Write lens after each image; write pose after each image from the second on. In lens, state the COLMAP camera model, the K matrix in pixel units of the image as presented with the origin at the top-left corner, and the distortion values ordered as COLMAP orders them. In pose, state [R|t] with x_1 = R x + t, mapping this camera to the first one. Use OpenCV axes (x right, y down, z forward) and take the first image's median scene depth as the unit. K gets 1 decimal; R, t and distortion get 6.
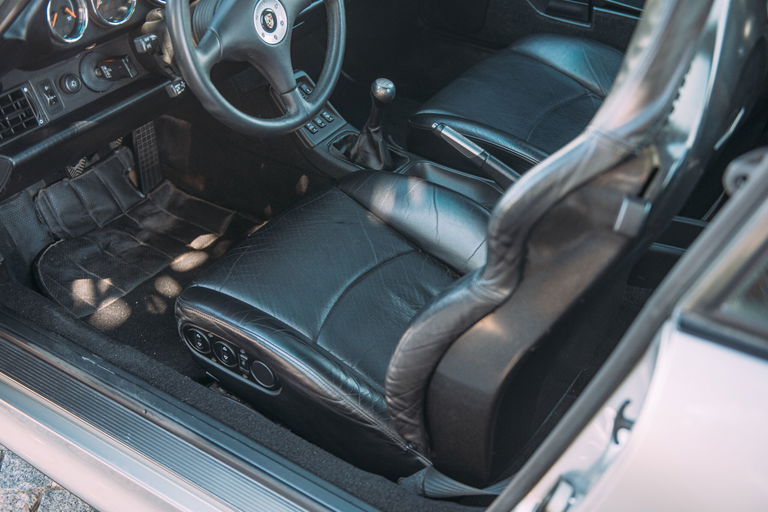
lens RADIAL K [[956.8, 0, 384.0], [0, 956.8, 256.0], [0, 0, 1]] dist [0.079788, 0.001709]
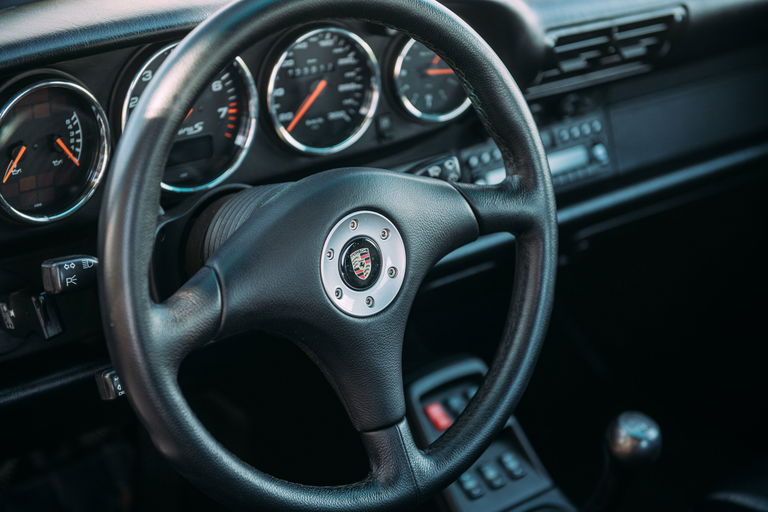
lens RADIAL K [[1516.5, 0, 384.0], [0, 1516.5, 256.0], [0, 0, 1]] dist [0.348963, -2.164456]
pose [[0.962057, 0.153657, -0.225467, 0.042697], [-0.198691, 0.960880, -0.192957, -0.116789], [0.186998, 0.230433, 0.954951, 0.346850]]
